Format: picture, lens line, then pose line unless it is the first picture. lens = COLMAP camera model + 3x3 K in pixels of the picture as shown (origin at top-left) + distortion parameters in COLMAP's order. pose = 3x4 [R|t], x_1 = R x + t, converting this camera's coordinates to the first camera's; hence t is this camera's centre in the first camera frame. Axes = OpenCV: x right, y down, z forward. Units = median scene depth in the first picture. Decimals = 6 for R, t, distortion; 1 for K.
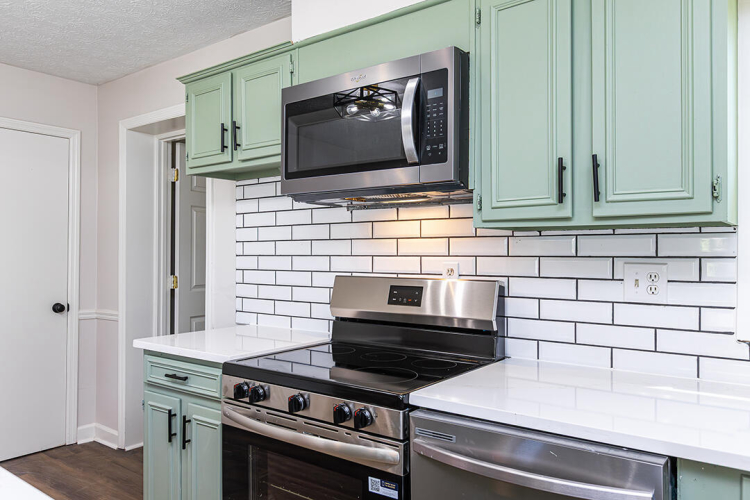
lens RADIAL K [[533.6, 0, 373.9], [0, 533.6, 243.9], [0, 0, 1]] dist [-0.002851, 0.001240]
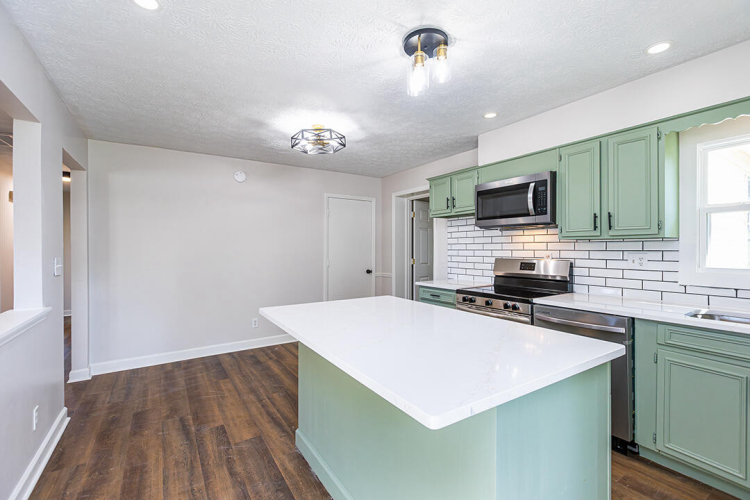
lens RADIAL K [[350.0, 0, 372.5], [0, 350.0, 247.7], [0, 0, 1]] dist [0.002676, 0.000078]
pose [[0.952088, -0.003768, -0.305801, -0.133718], [0.009755, 0.999789, 0.018051, -0.026067], [0.305669, -0.020169, 0.951924, -0.786308]]
